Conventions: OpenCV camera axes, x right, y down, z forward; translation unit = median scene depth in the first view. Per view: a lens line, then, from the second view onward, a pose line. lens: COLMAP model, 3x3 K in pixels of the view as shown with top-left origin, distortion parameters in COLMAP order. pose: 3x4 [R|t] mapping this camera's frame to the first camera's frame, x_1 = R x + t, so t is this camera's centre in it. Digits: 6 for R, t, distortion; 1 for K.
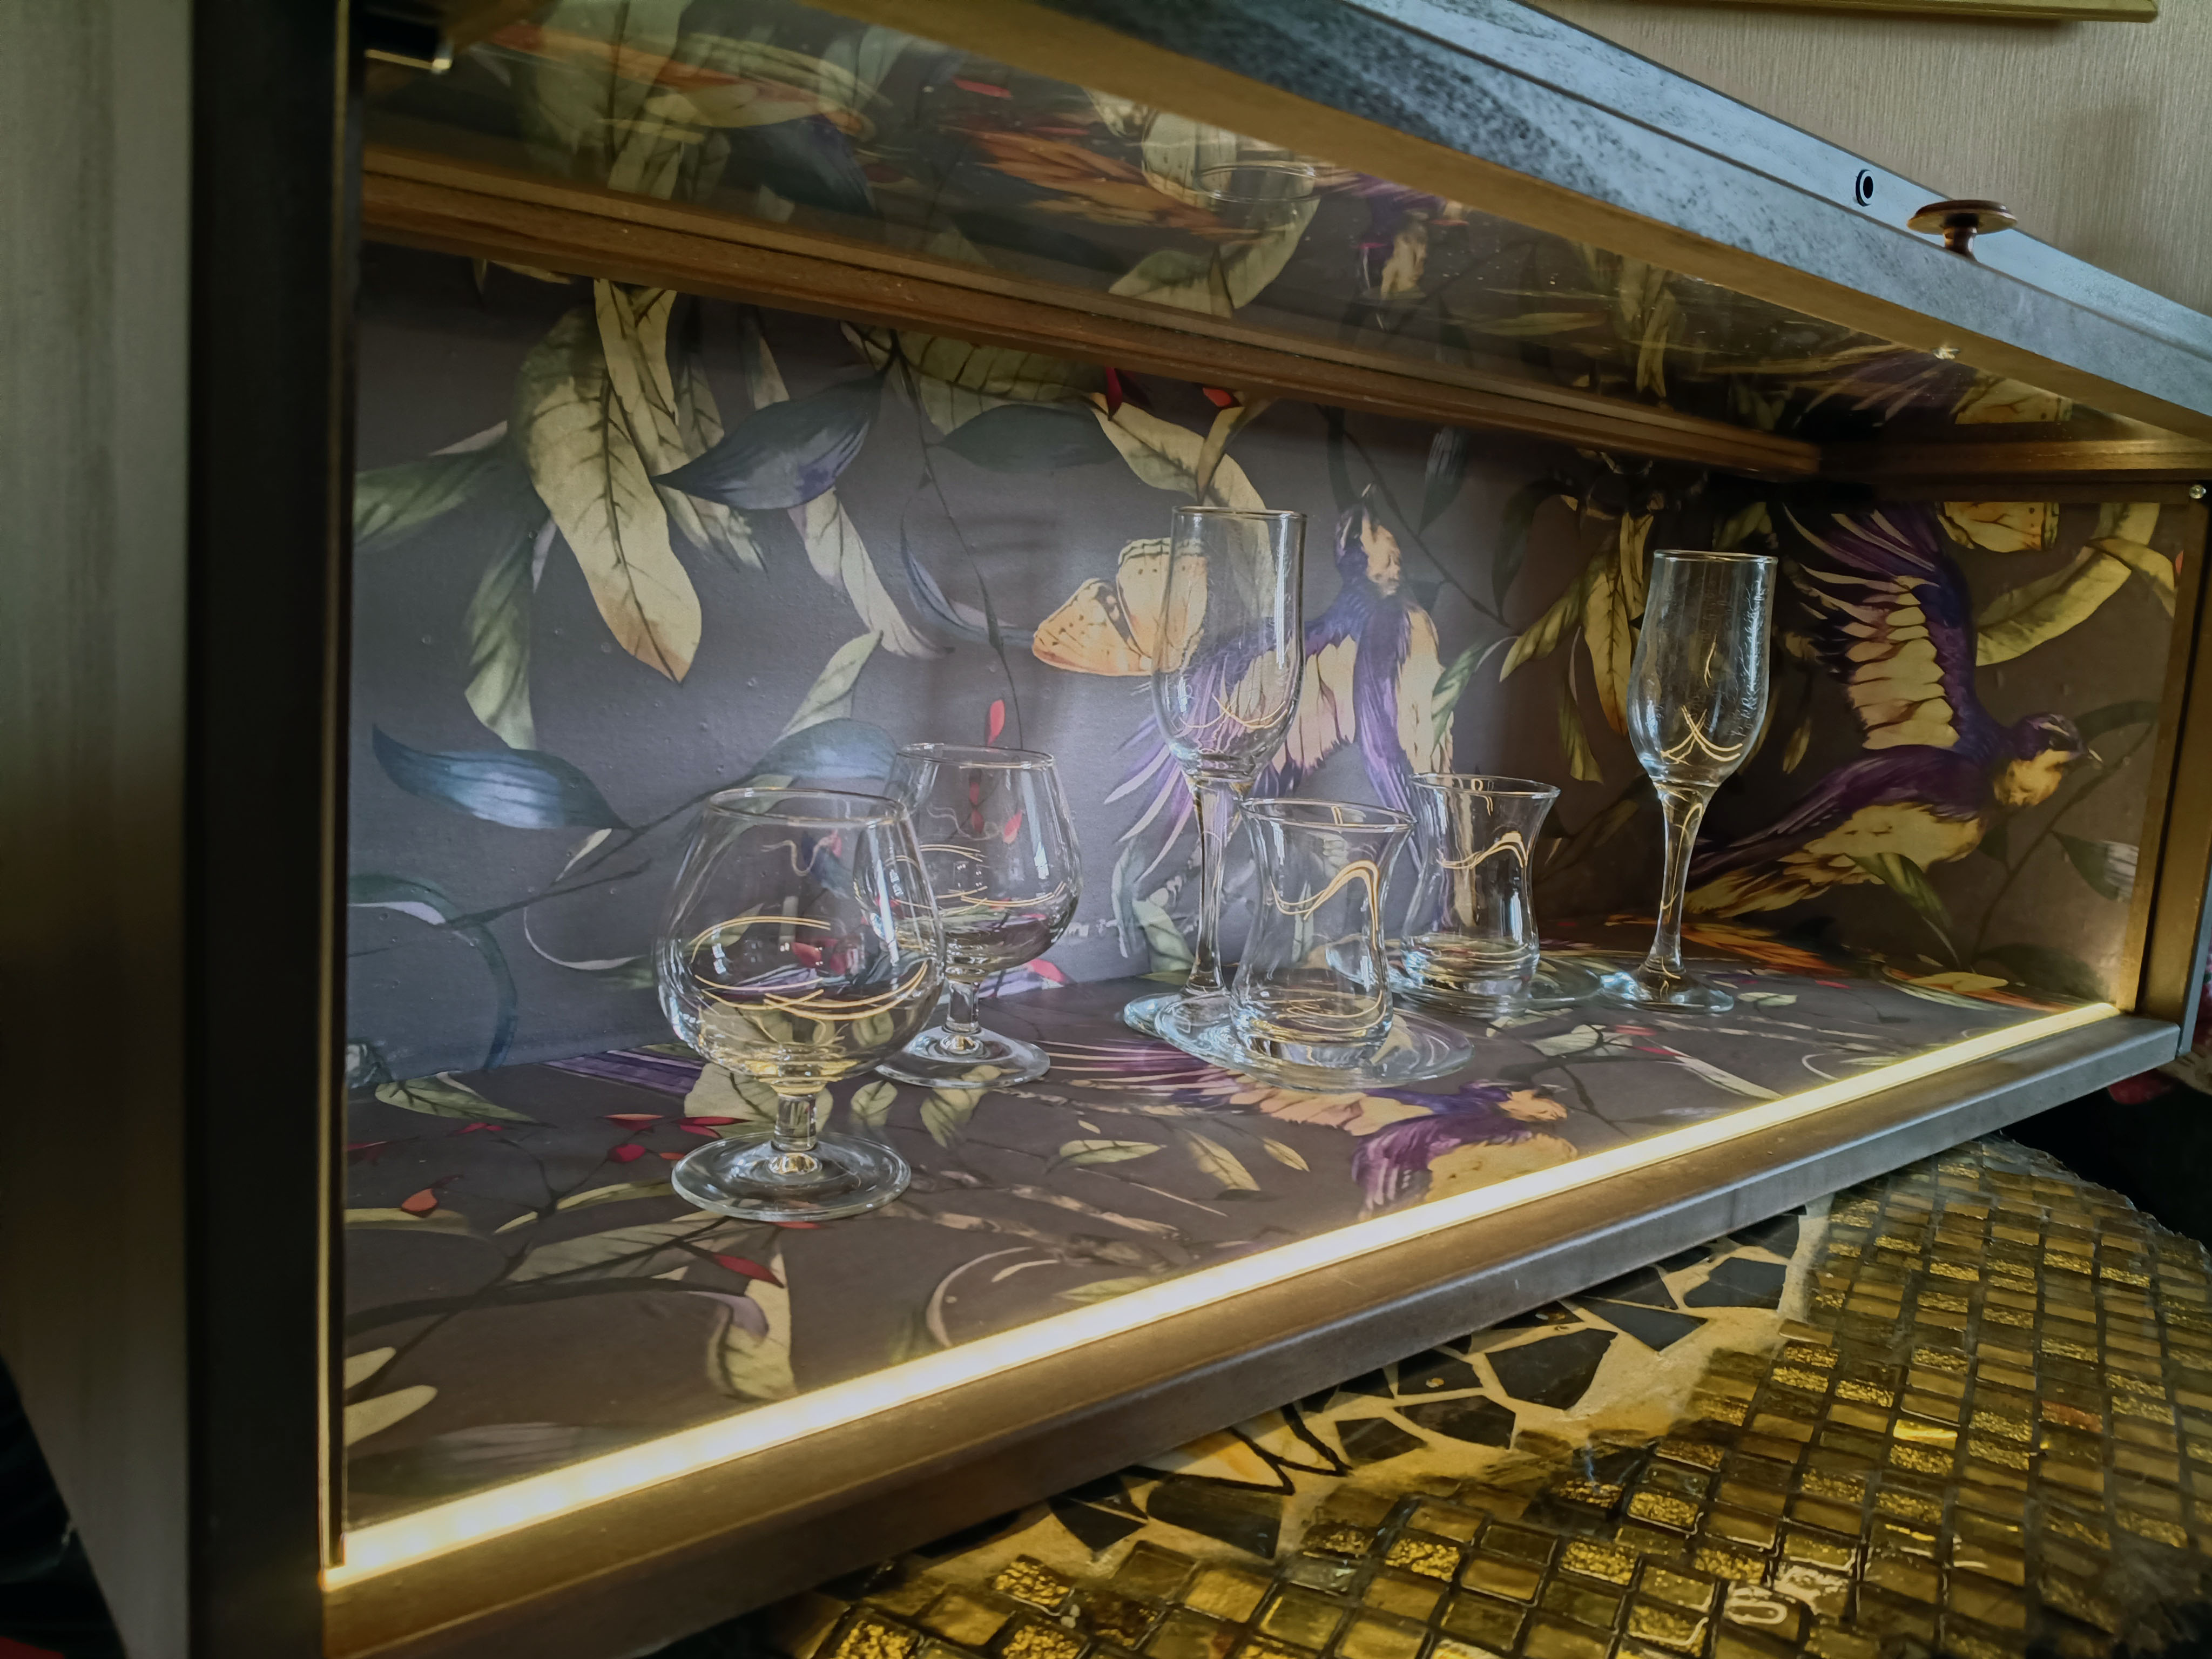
lens RADIAL K [[1665.2, 0, 1106.8], [0, 1665.2, 835.5], [0, 0, 1]] dist [0.053219, -0.000895]
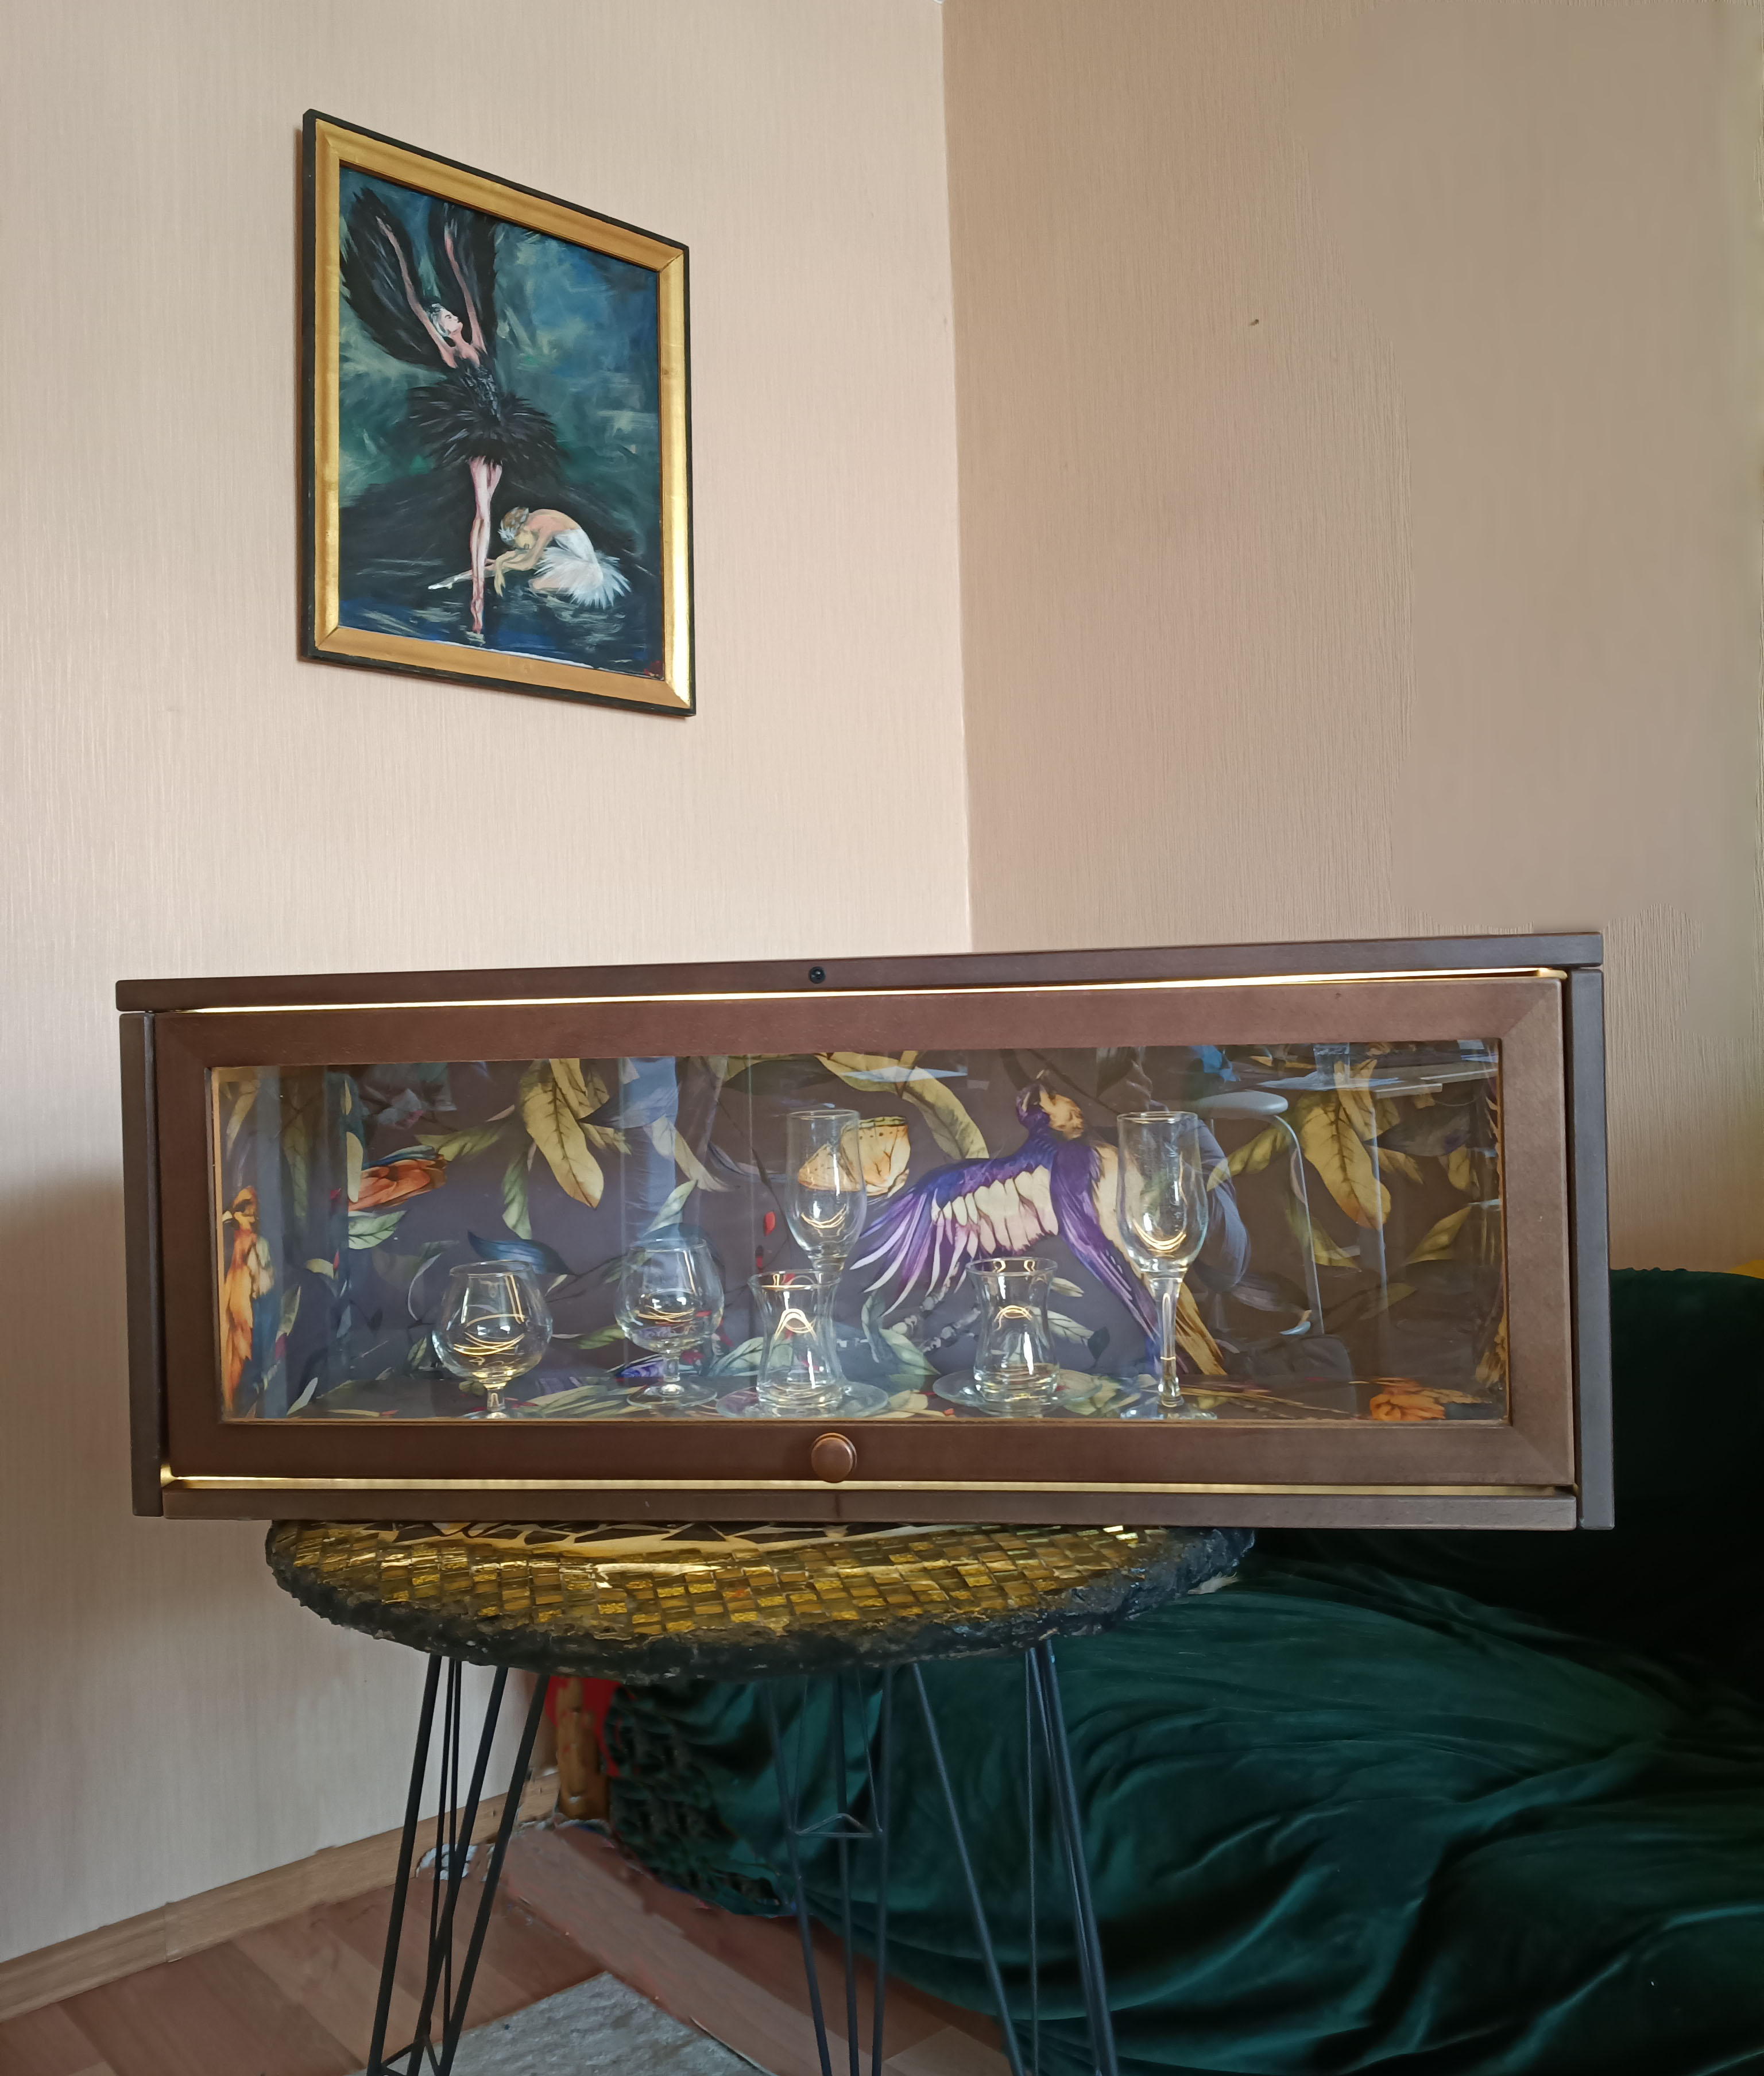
lens RADIAL K [[1726.9, 0, 882.3], [0, 1726.9, 1033.5], [0, 0, 1]] dist [0.062846, -0.000029]
pose [[0.656588, -0.068871, -0.751099, 1.733400], [-0.037190, 0.991655, -0.123438, -0.052822], [0.753332, 0.108981, 0.648548, -0.224297]]
